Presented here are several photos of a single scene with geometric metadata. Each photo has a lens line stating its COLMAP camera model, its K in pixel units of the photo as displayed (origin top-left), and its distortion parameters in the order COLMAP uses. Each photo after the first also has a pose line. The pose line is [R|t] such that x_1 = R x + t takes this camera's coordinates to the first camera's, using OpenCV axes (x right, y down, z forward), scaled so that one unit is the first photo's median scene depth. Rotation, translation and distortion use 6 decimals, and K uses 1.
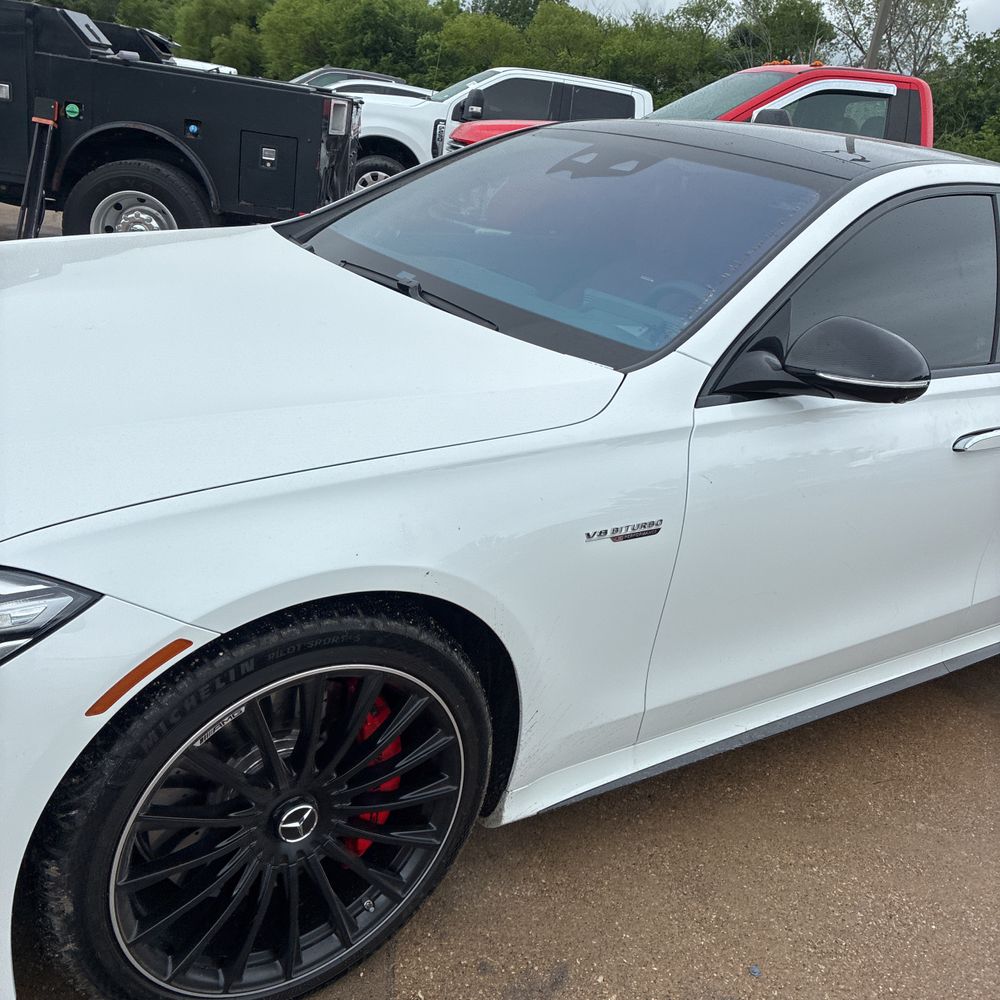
lens RADIAL K [[991.4, 0, 500.0], [0, 991.4, 500.0], [0, 0, 1]] dist [0.011909, 0.001321]
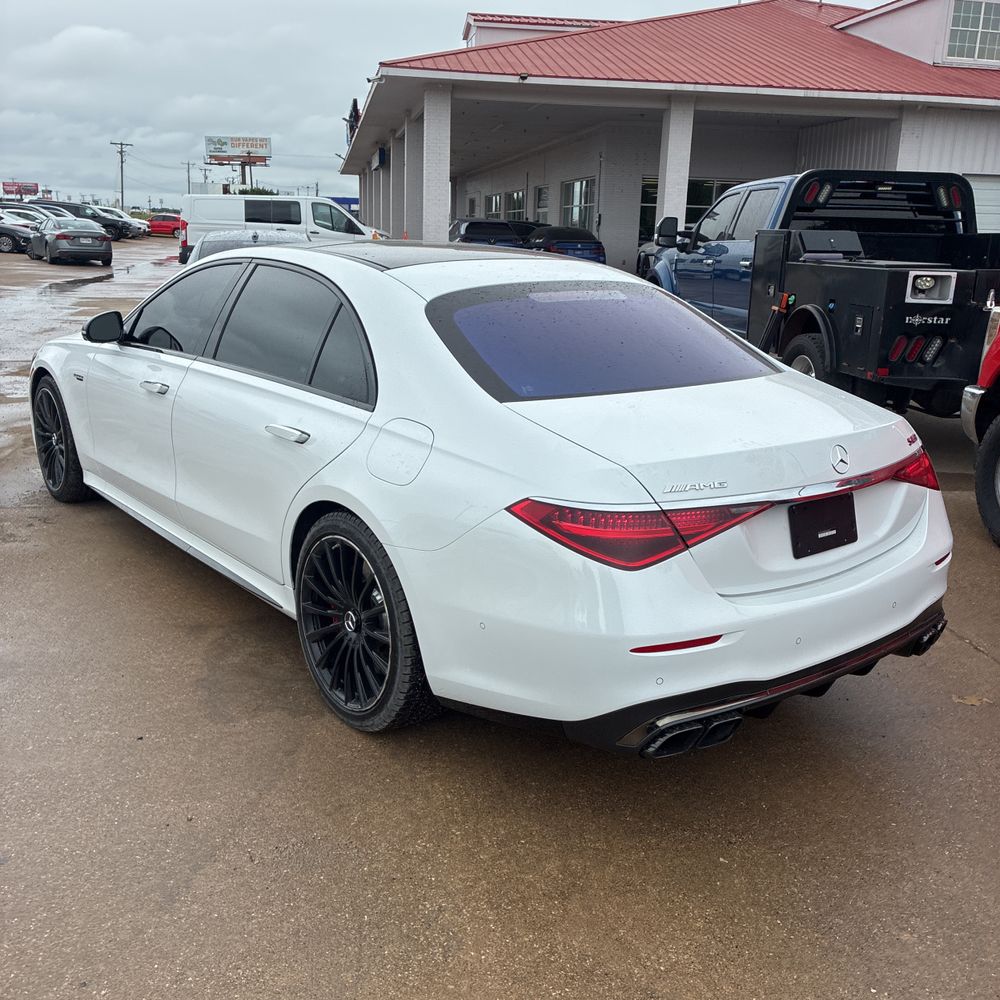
lens RADIAL K [[1040.6, 0, 503.5], [0, 1040.6, 510.0], [0, 0, 1]] dist [0.018459, 0.009059]
pose [[0.035537, 0.120558, -0.992070, 2.551893], [-0.376999, 0.920970, 0.098414, -0.288478], [0.925532, 0.370512, 0.078179, 1.567878]]
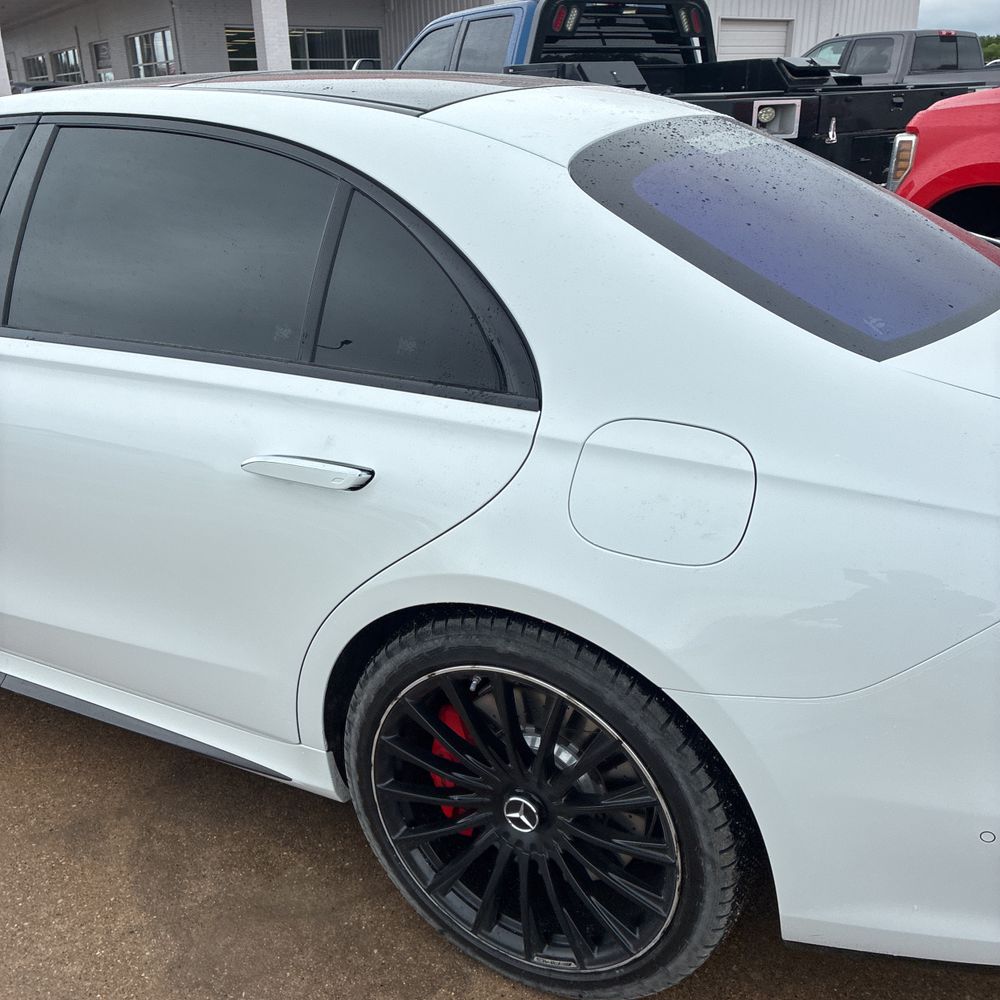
lens RADIAL K [[1018.9, 0, 500.0], [0, 1018.9, 500.0], [0, 0, 1]] dist [0.008393, 0.003609]
pose [[0.422983, 0.191753, -0.885616, 1.675335], [-0.245842, 0.964980, 0.091519, -0.199037], [0.872151, 0.179011, 0.455311, 1.127124]]
